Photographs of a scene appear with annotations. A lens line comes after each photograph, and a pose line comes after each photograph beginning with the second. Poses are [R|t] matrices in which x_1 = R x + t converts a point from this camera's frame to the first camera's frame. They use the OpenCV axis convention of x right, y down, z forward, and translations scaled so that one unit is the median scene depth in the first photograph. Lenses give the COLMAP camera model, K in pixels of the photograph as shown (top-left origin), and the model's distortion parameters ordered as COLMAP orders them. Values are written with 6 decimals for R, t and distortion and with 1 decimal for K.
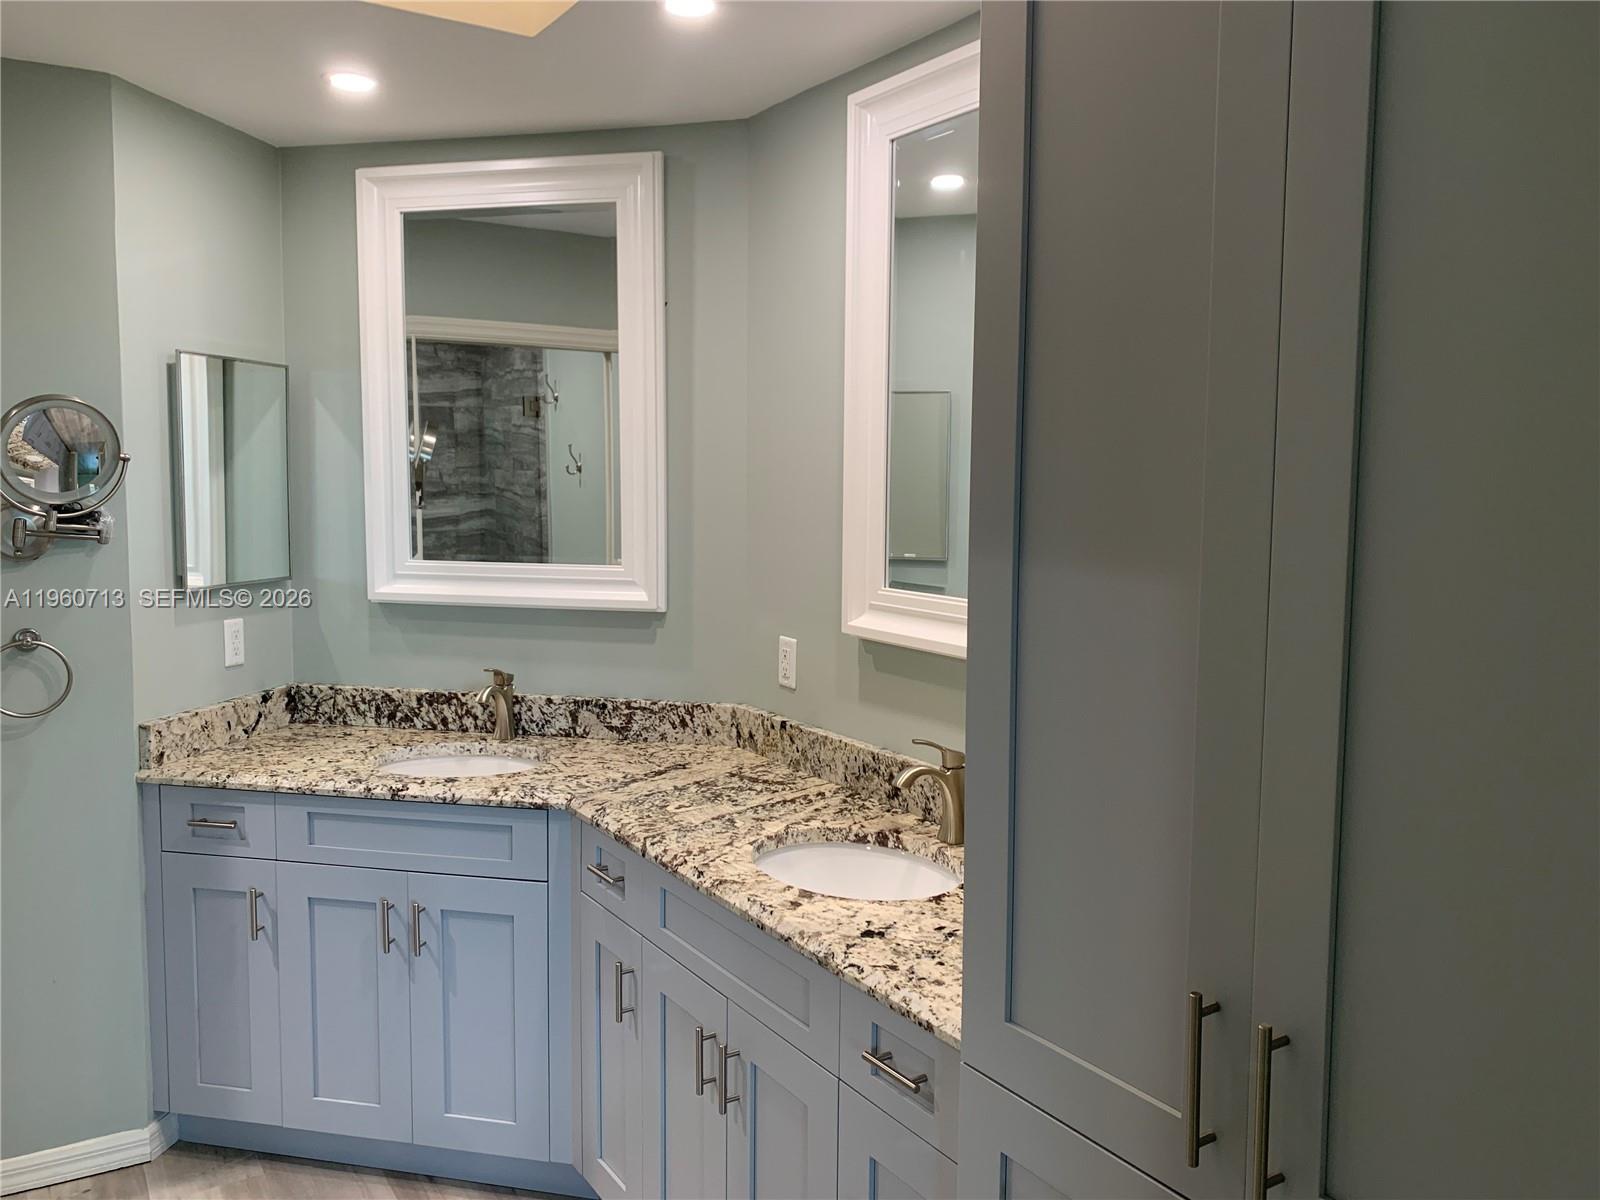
lens RADIAL K [[1231.2, 0, 792.7], [0, 1231.2, 594.4], [0, 0, 1]] dist [0.022479, -0.029691]
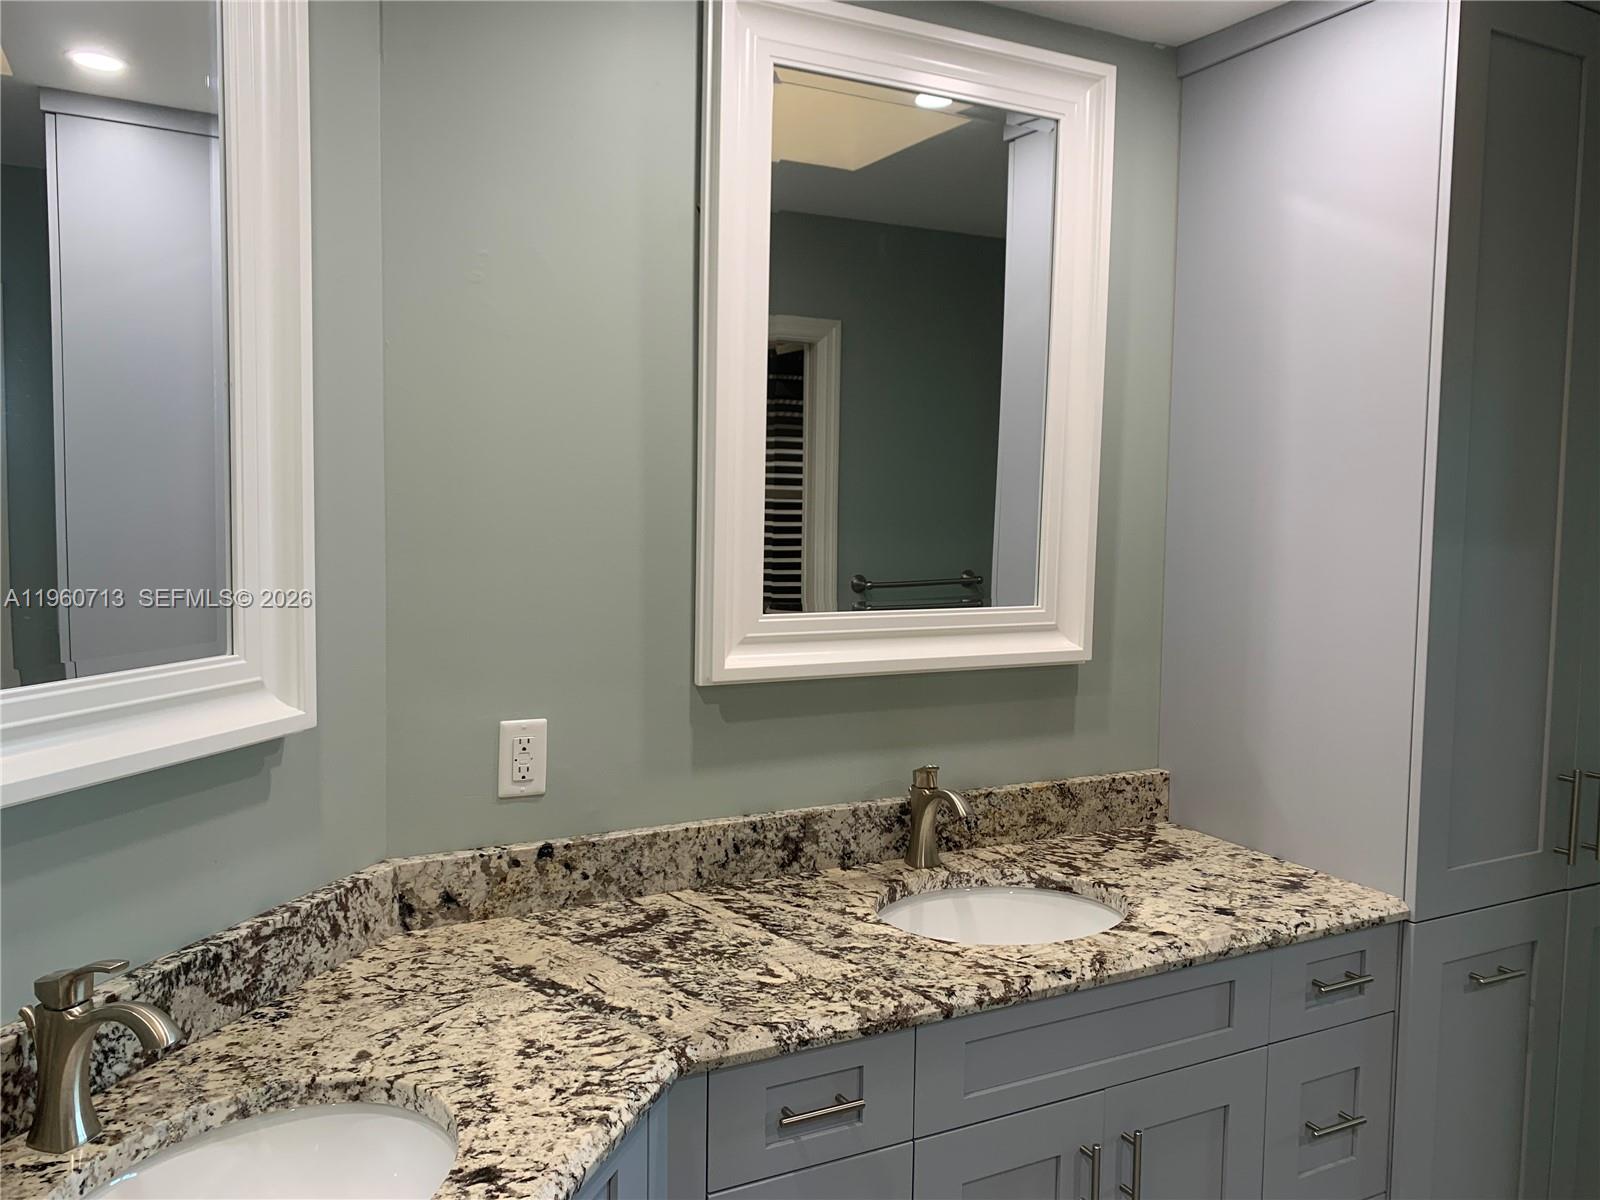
lens RADIAL K [[1231.2, 0, 792.8], [0, 1231.2, 596.8], [0, 0, 1]] dist [0.022479, -0.029691]
pose [[0.089304, -0.086263, 0.992262, -0.692966], [0.086624, 0.993140, 0.078543, -0.074960], [-0.992230, 0.078940, 0.096164, 0.865863]]
